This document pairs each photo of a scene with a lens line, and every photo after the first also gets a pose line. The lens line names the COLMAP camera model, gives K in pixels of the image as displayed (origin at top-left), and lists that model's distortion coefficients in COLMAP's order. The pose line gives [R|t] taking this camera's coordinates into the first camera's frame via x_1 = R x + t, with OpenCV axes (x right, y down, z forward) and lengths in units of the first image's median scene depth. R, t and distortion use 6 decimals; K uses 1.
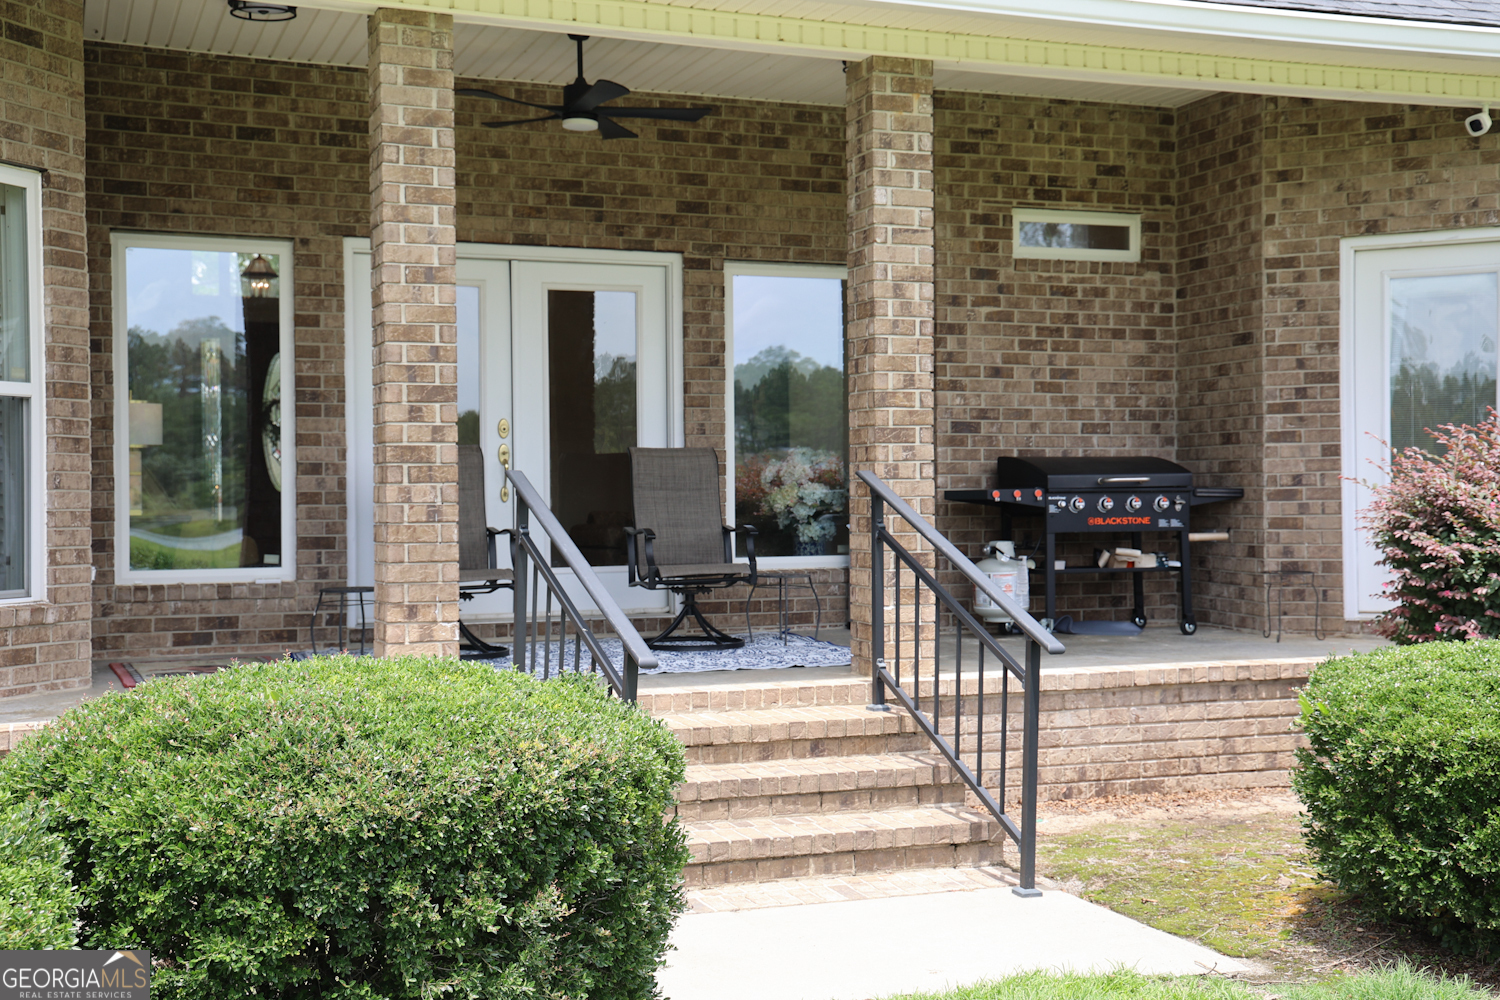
lens RADIAL K [[1825.3, 0, 751.3], [0, 1825.3, 497.9], [0, 0, 1]] dist [0.115984, 0.000000]
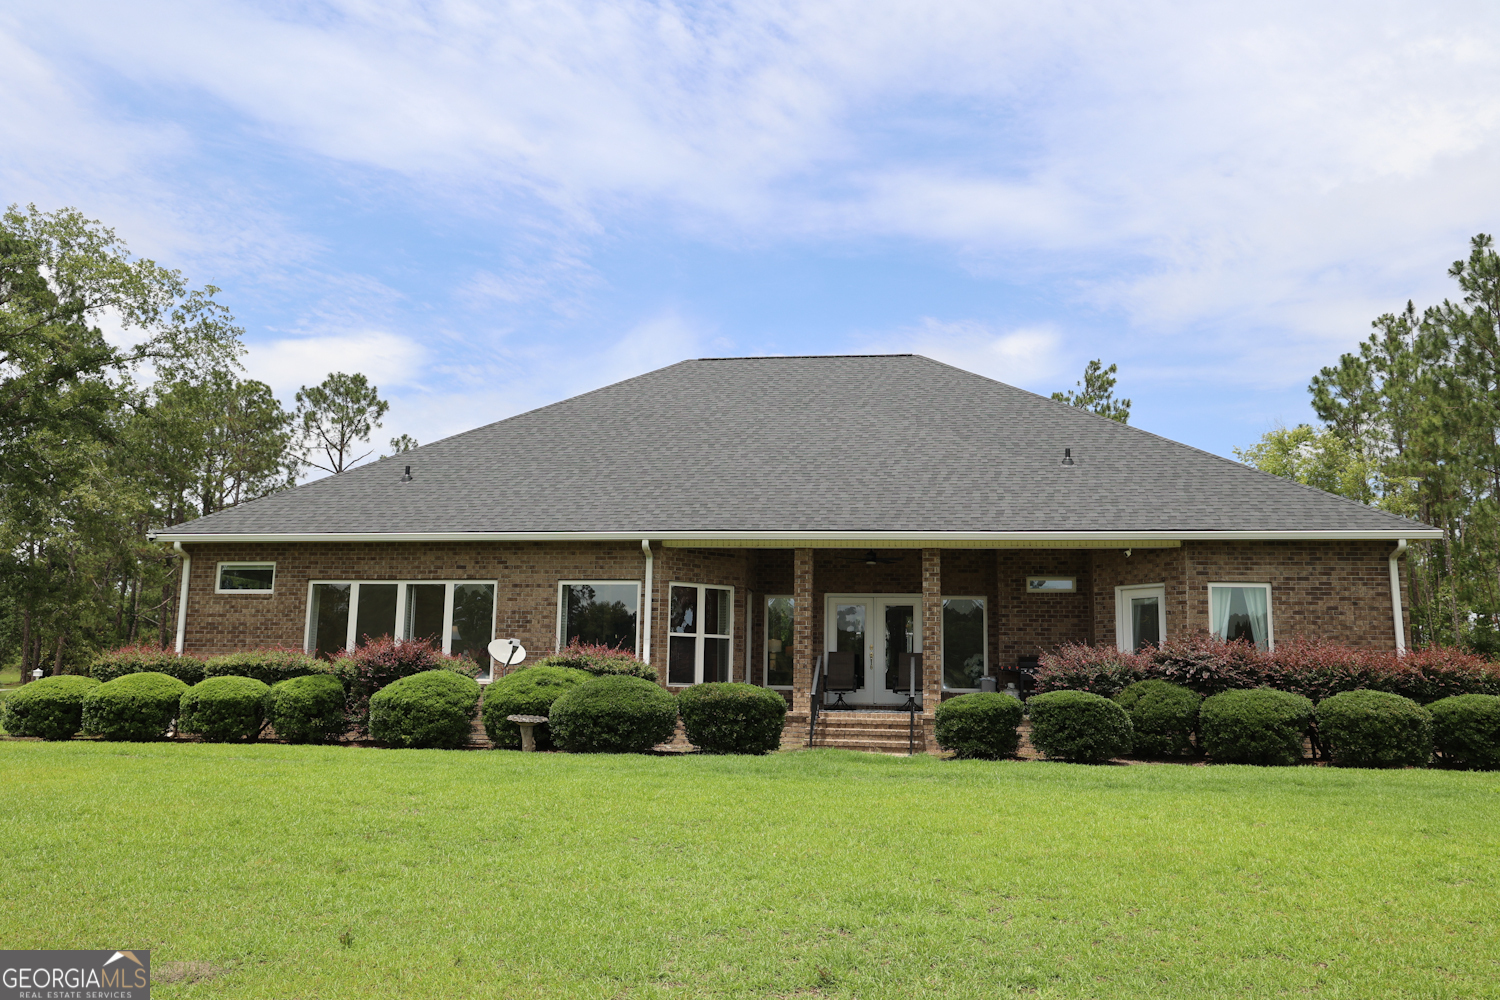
lens RADIAL K [[1203.8, 0, 749.5], [0, 1203.8, 498.4], [0, 0, 1]] dist [0.002113, 0.000177]
pose [[0.863090, -0.060720, -0.501386, 0.823918], [-0.024492, 0.986546, -0.161636, 0.057470], [0.504455, 0.151786, 0.849992, -1.070984]]
